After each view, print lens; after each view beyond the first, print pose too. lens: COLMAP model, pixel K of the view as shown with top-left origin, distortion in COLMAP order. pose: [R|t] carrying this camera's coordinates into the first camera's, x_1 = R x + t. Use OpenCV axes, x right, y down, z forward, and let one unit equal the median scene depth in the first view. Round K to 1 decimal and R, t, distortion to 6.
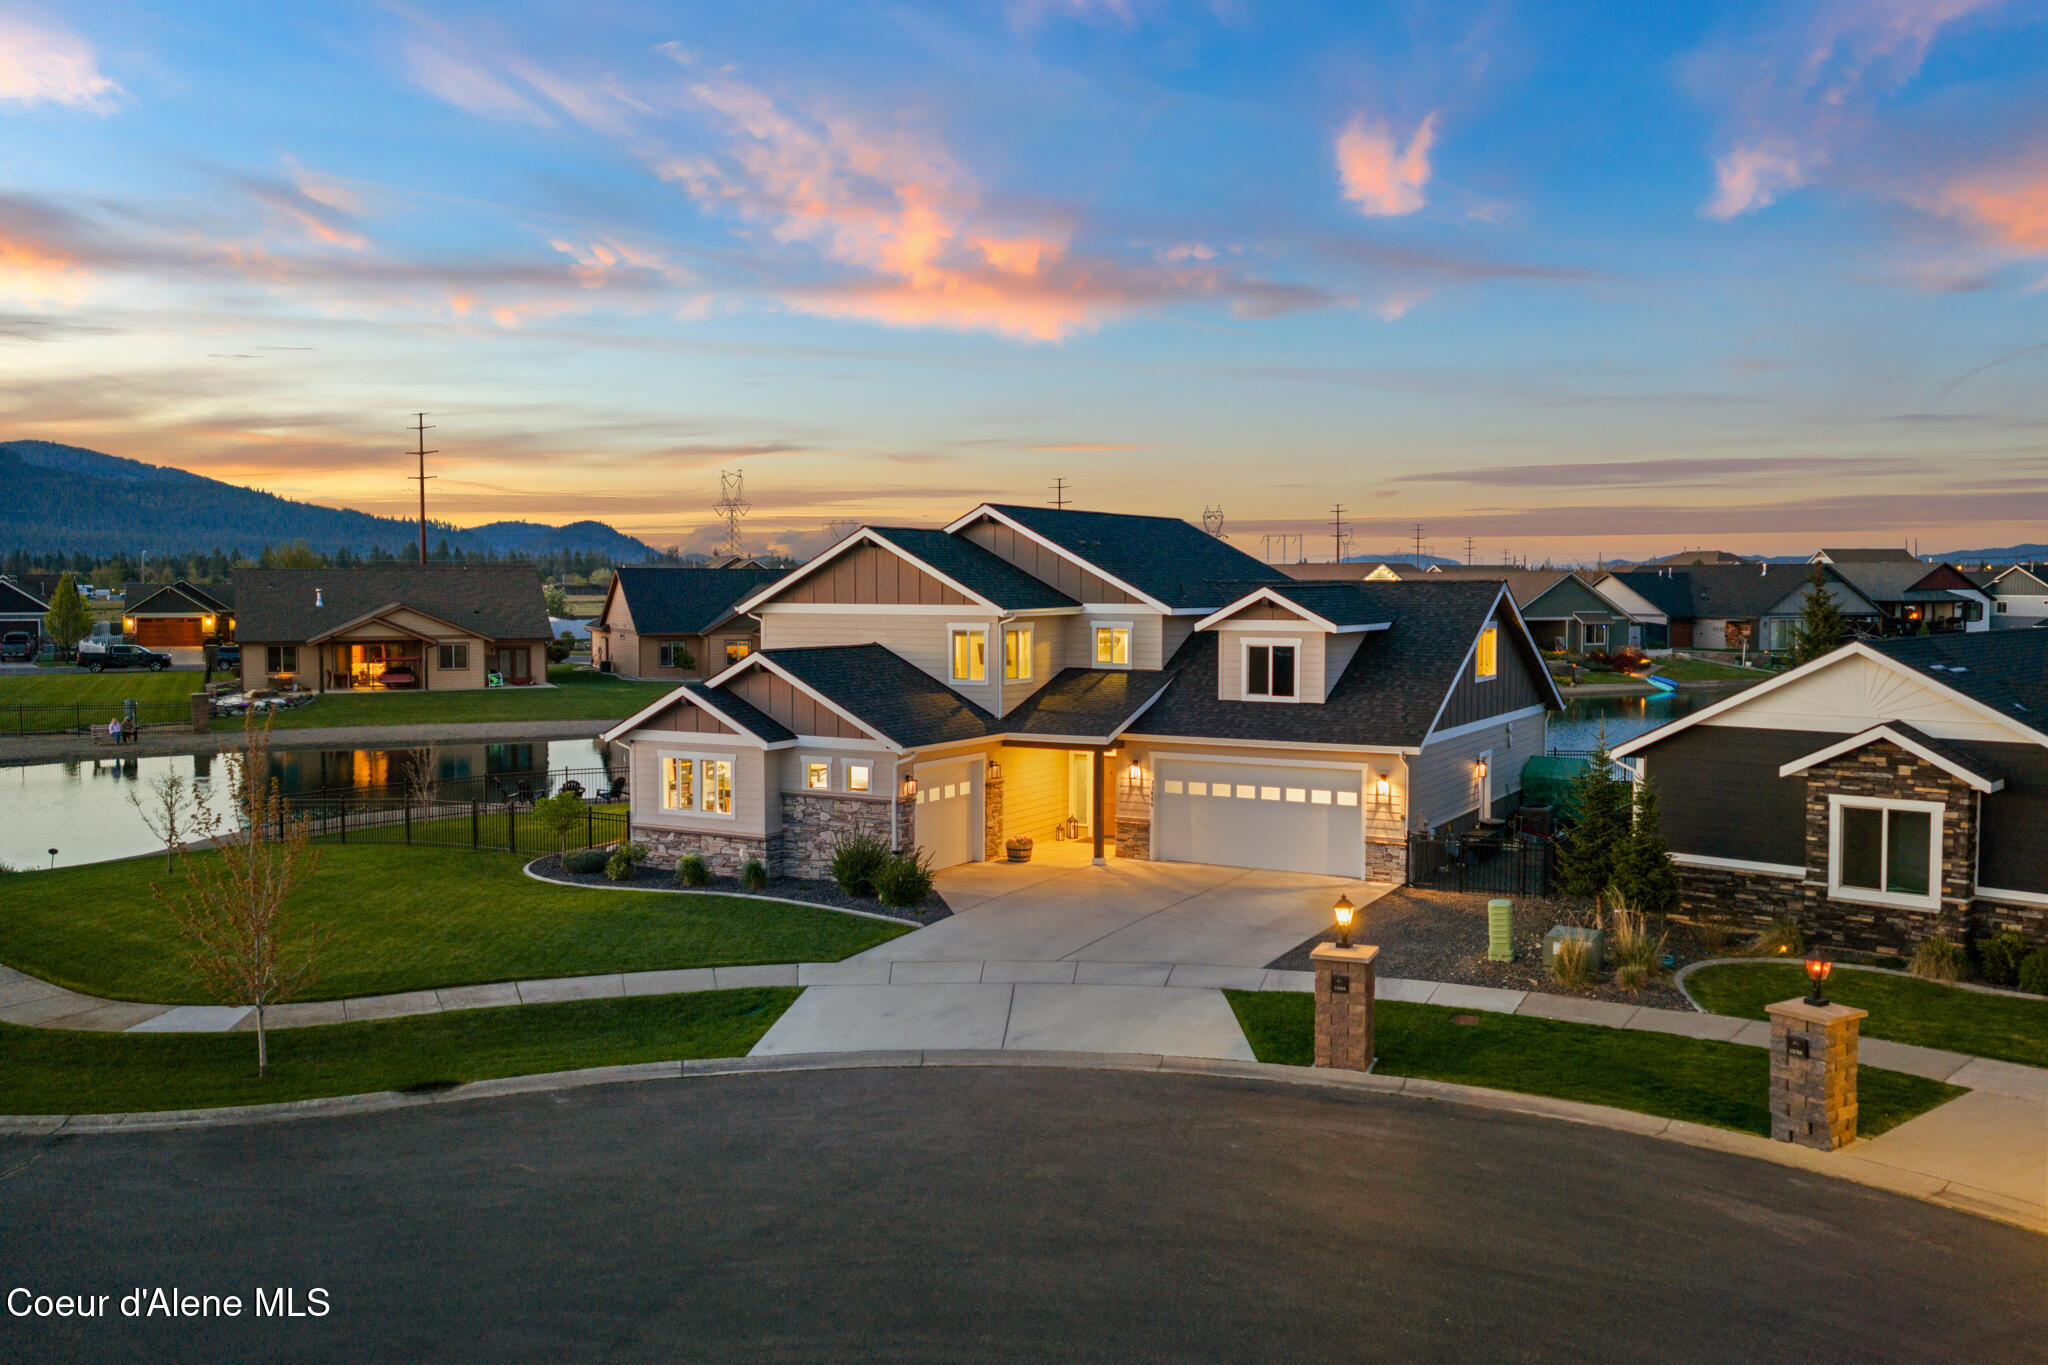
lens RADIAL K [[1696.4, 0, 1025.1], [0, 1696.4, 631.7], [0, 0, 1]] dist [0.037111, -0.069425]
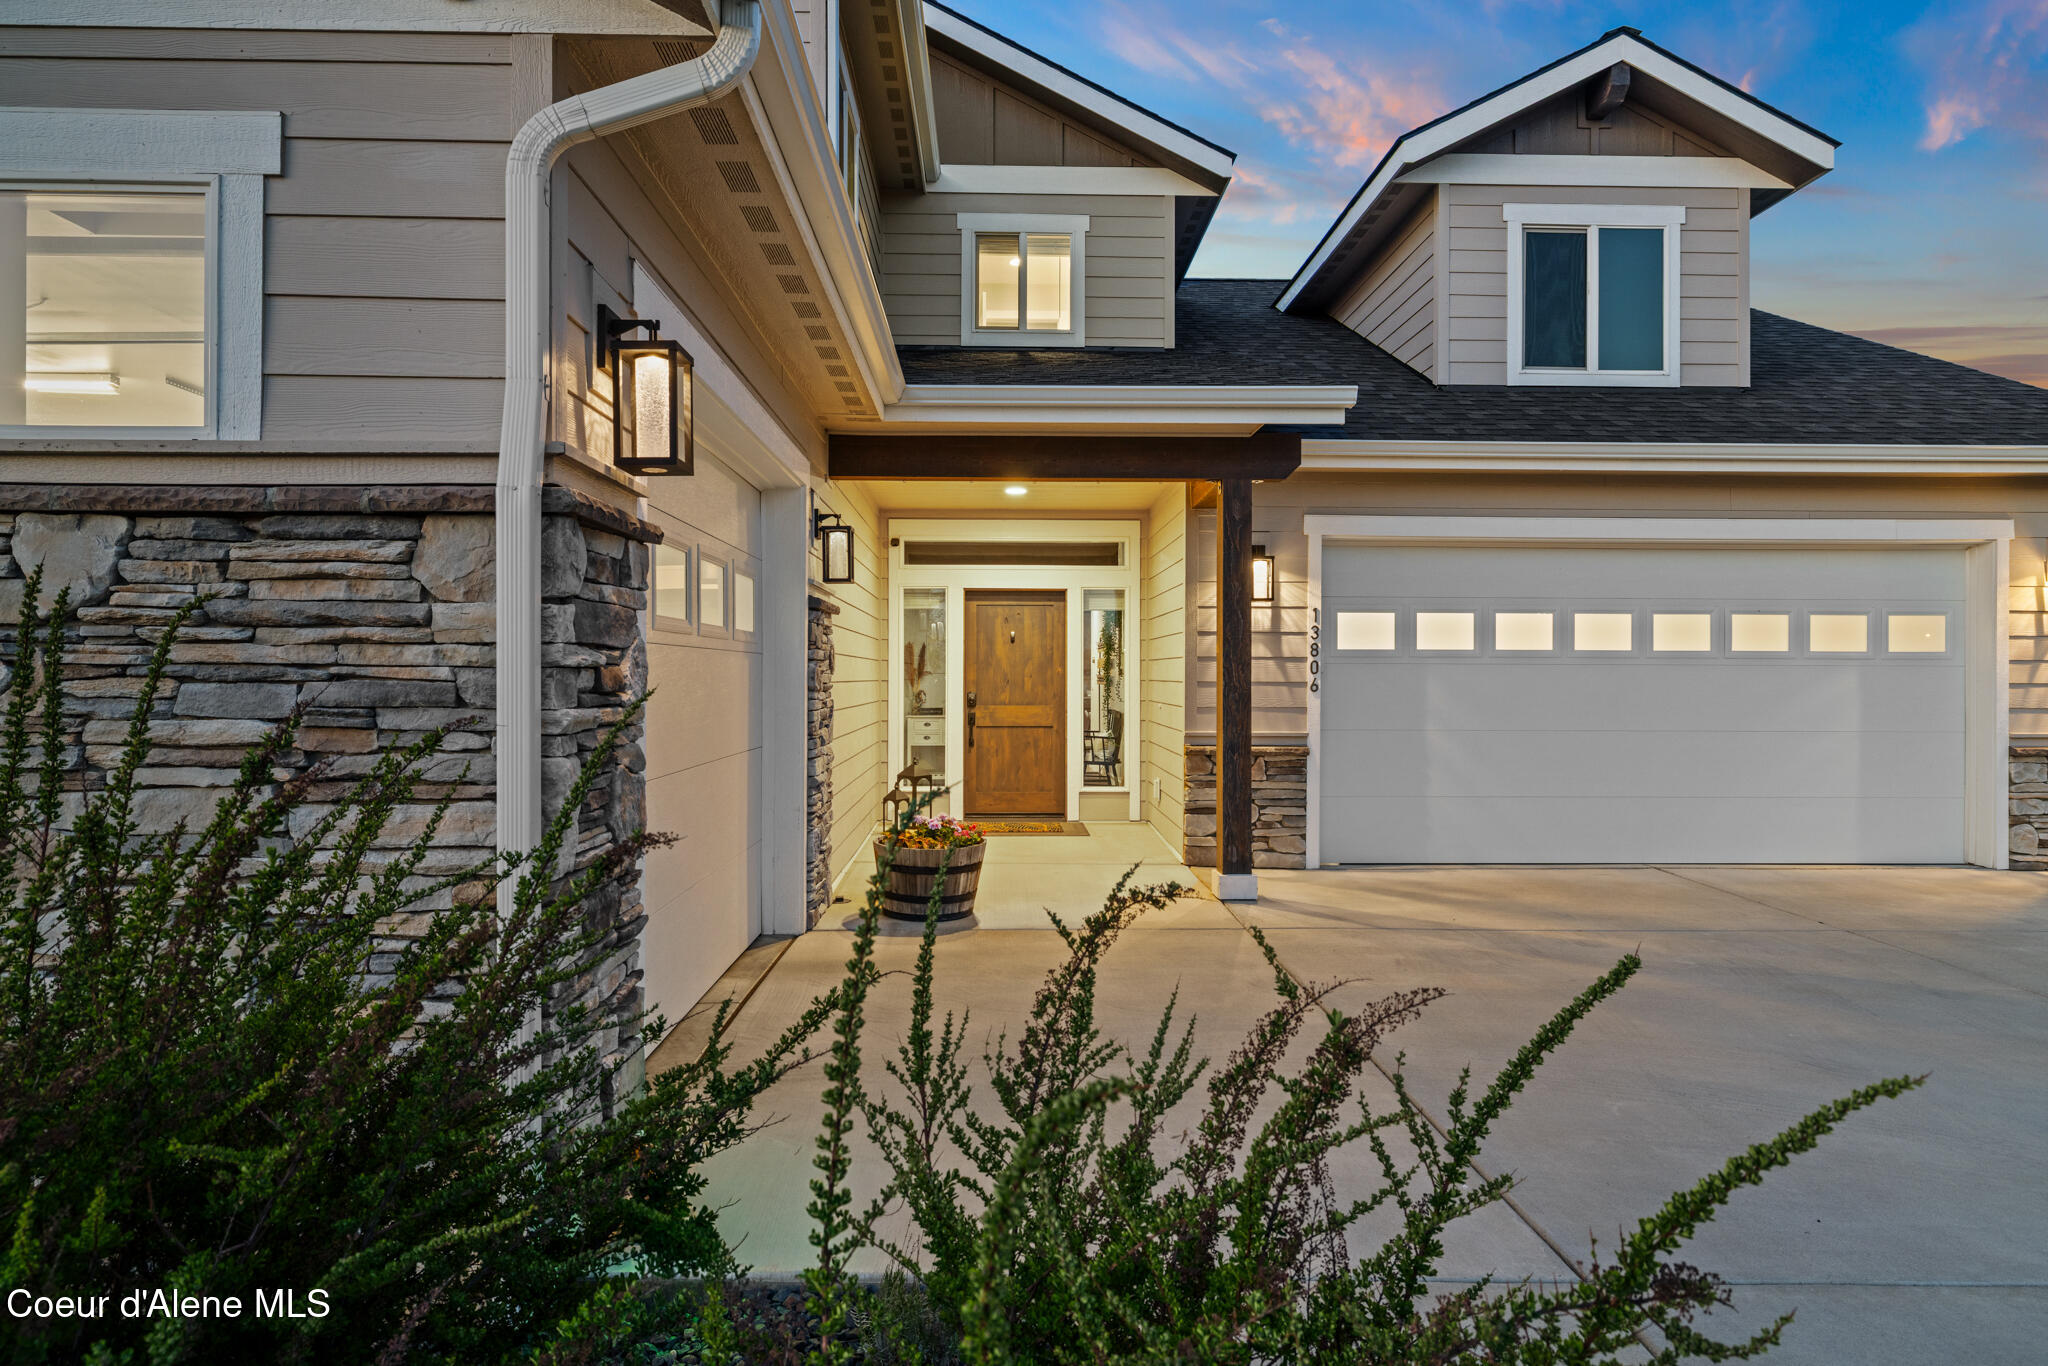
lens RADIAL K [[1160.1, 0, 1024.0], [0, 1160.1, 683.0], [0, 0, 1]] dist [-0.000441, 0.000021]
pose [[0.860654, -0.000302, 0.509190, -0.083402], [0.011696, 0.999748, -0.019176, 0.110343], [-0.509055, 0.022460, 0.860441, 0.890425]]
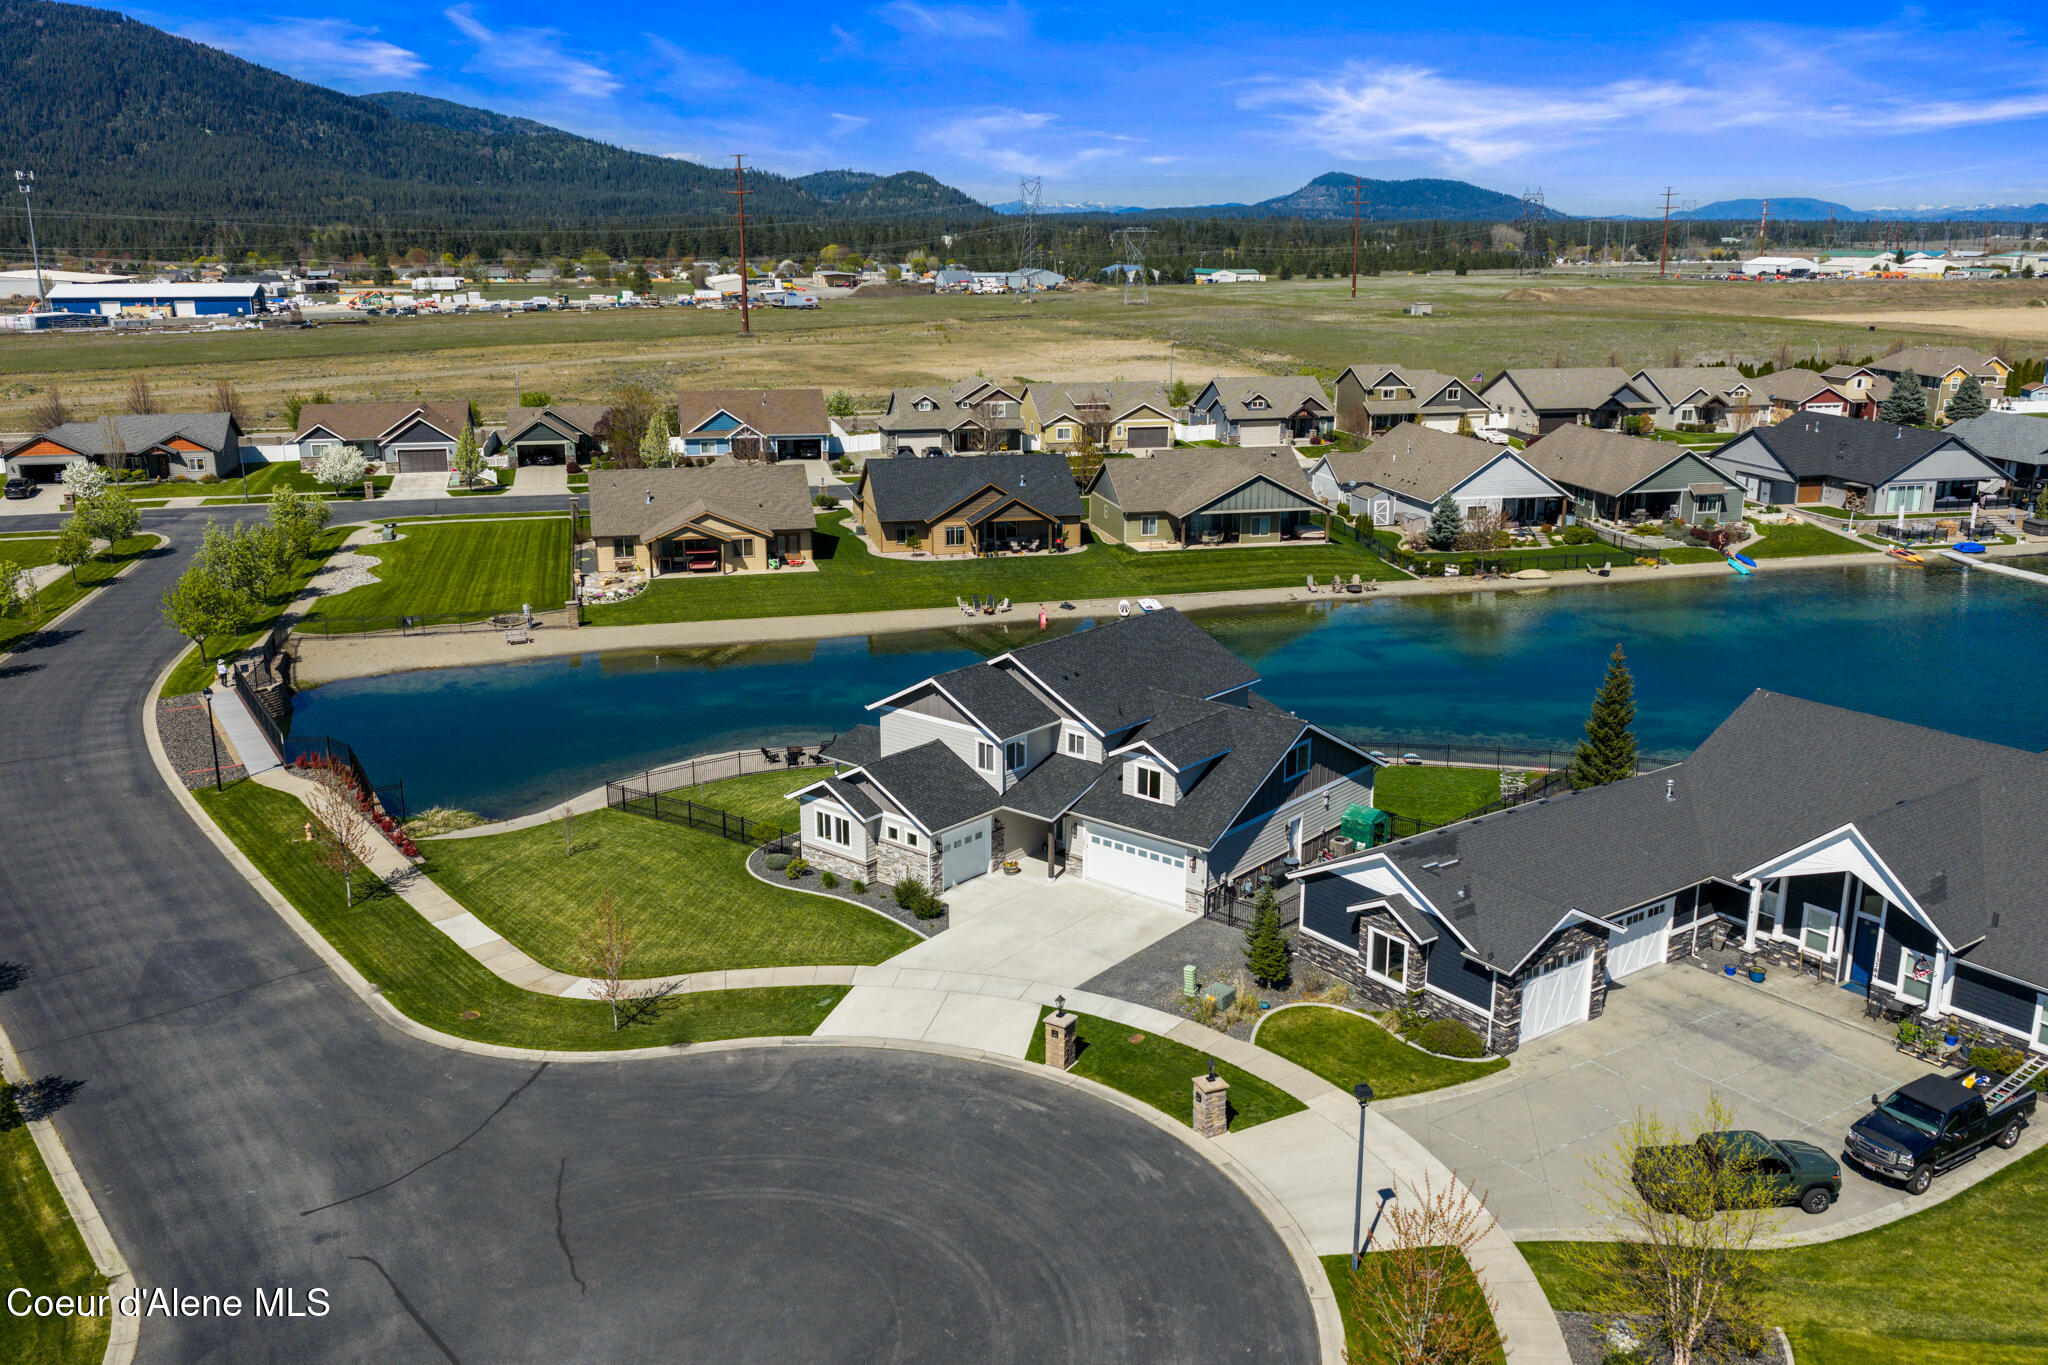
lens RADIAL K [[1696.4, 0, 1025.1], [0, 1696.4, 631.7], [0, 0, 1]] dist [0.037111, -0.069425]
pose [[0.982213, 0.042901, -0.182803, 0.346491], [-0.005213, 0.979405, 0.201840, -0.502601], [0.187697, -0.197297, 0.962208, -0.705949]]
